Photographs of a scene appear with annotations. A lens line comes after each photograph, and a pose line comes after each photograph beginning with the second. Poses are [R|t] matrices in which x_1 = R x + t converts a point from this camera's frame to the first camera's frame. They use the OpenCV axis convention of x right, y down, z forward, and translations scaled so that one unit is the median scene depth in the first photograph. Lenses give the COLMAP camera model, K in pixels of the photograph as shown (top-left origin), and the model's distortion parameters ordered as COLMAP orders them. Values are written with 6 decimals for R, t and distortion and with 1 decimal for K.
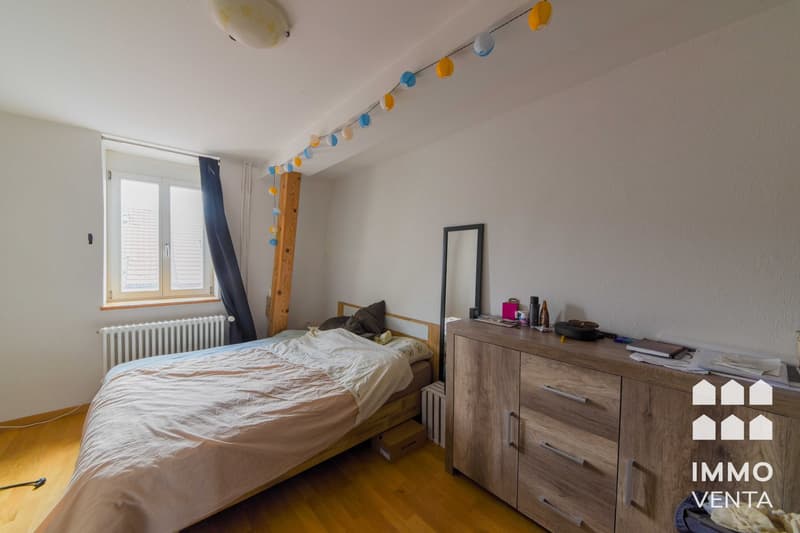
lens RADIAL K [[281.4, 0, 398.8], [0, 281.4, 267.5], [0, 0, 1]] dist [-0.000383, -0.006768]
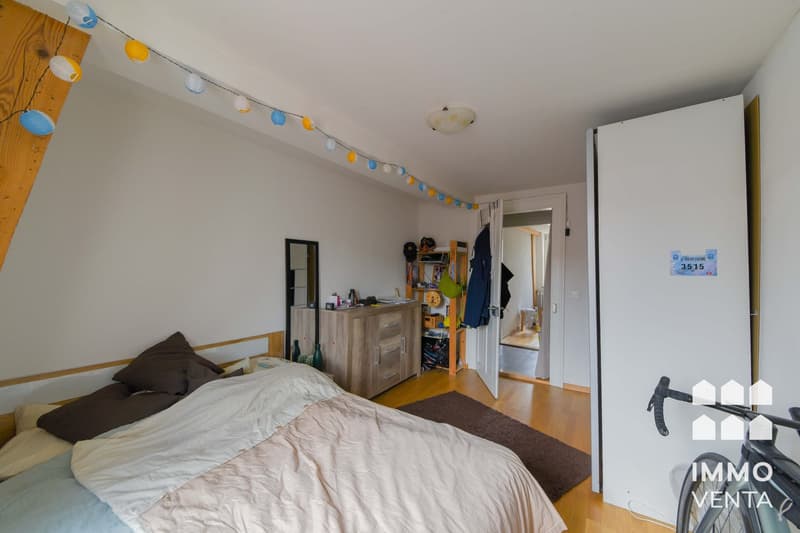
lens RADIAL K [[281.4, 0, 398.8], [0, 281.4, 267.5], [0, 0, 1]] dist [-0.000383, -0.006768]
pose [[-0.266571, 0.007670, 0.963785, -1.003249], [0.013669, 0.999898, -0.004177, -0.020778], [-0.963718, 0.012061, -0.266649, 0.887182]]
